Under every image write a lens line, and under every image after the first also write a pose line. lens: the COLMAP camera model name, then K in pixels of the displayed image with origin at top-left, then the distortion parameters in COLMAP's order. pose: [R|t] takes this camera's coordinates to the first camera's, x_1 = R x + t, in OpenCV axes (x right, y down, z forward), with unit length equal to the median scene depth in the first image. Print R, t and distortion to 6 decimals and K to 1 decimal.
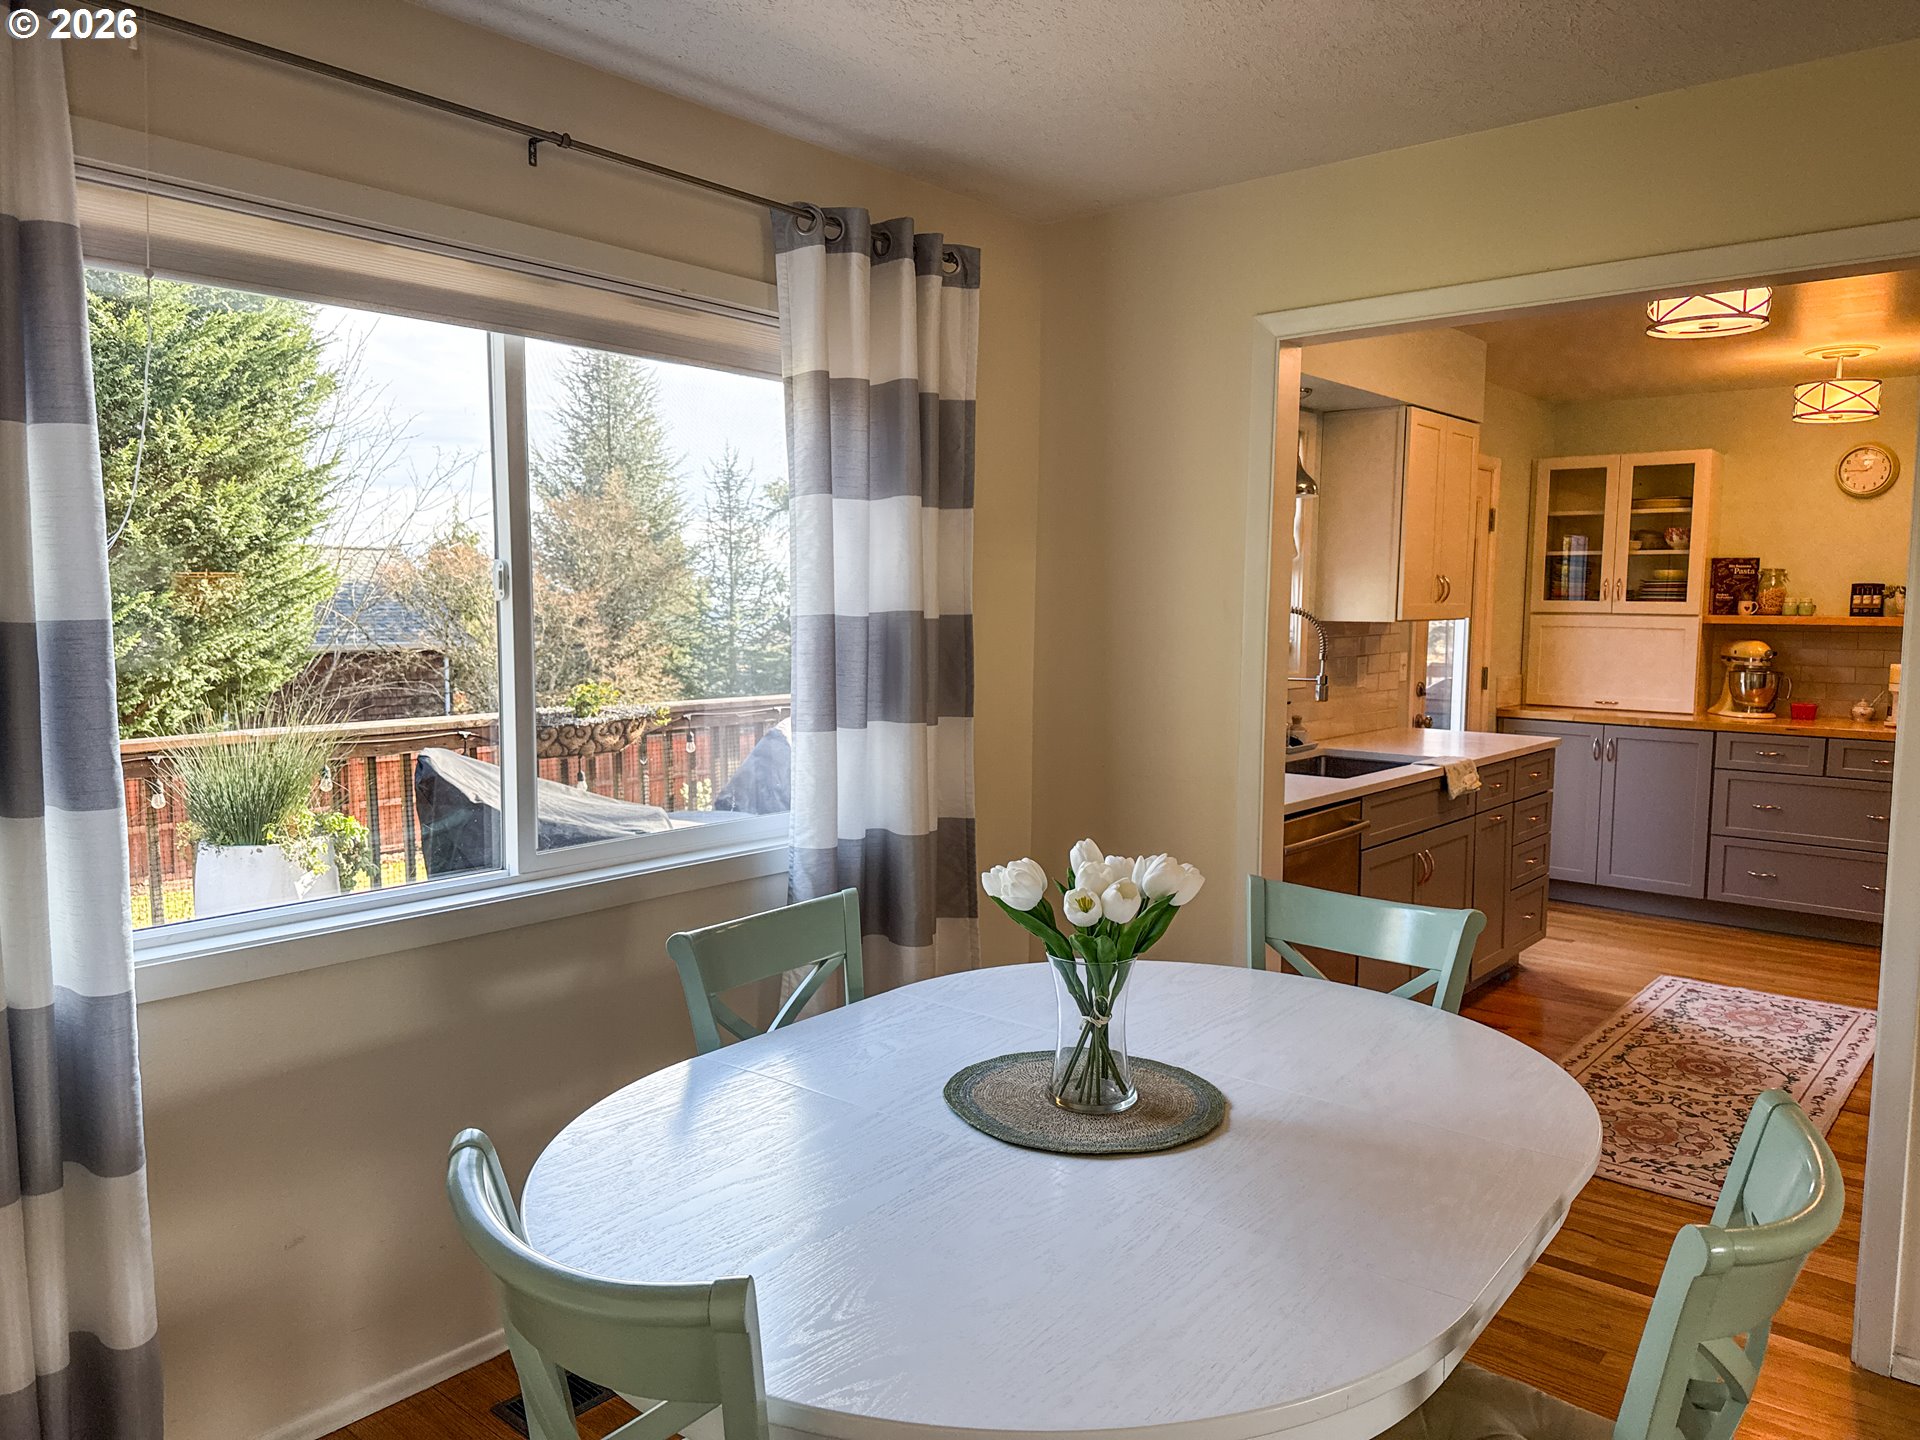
lens RADIAL K [[1335.7, 0, 950.5], [0, 1335.7, 712.0], [0, 0, 1]] dist [0.000924, -0.013771]
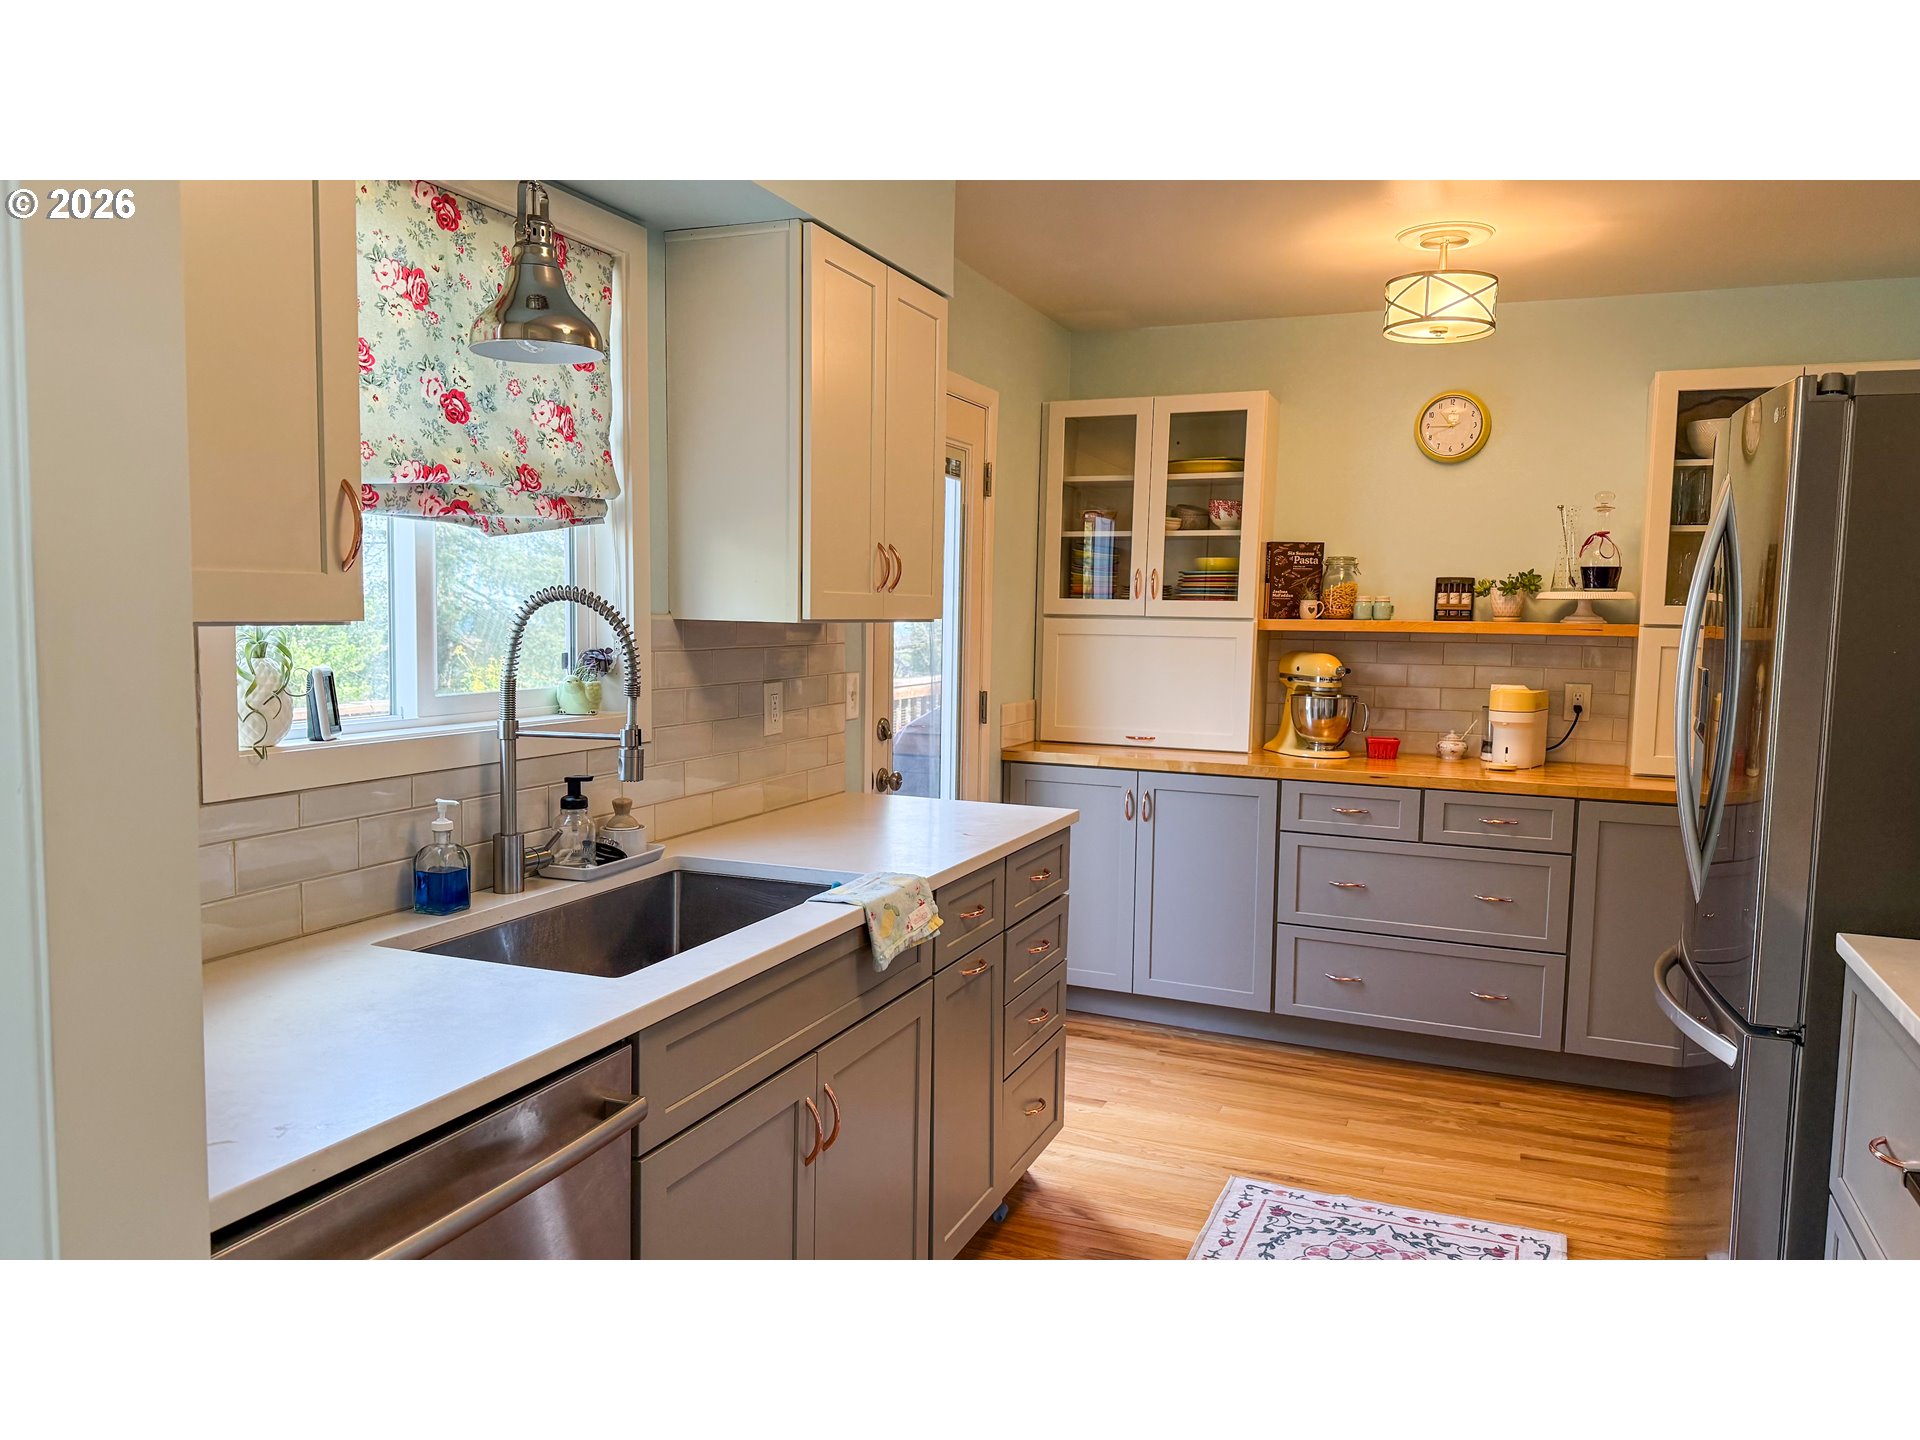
lens RADIAL K [[1335.7, 0, 960.9], [0, 1335.7, 724.7], [0, 0, 1]] dist [0.000924, -0.013771]
pose [[0.946339, -0.019161, 0.322607, 0.170784], [0.018278, 0.999816, 0.005767, -0.021568], [-0.322658, 0.000440, 0.946515, 0.357944]]
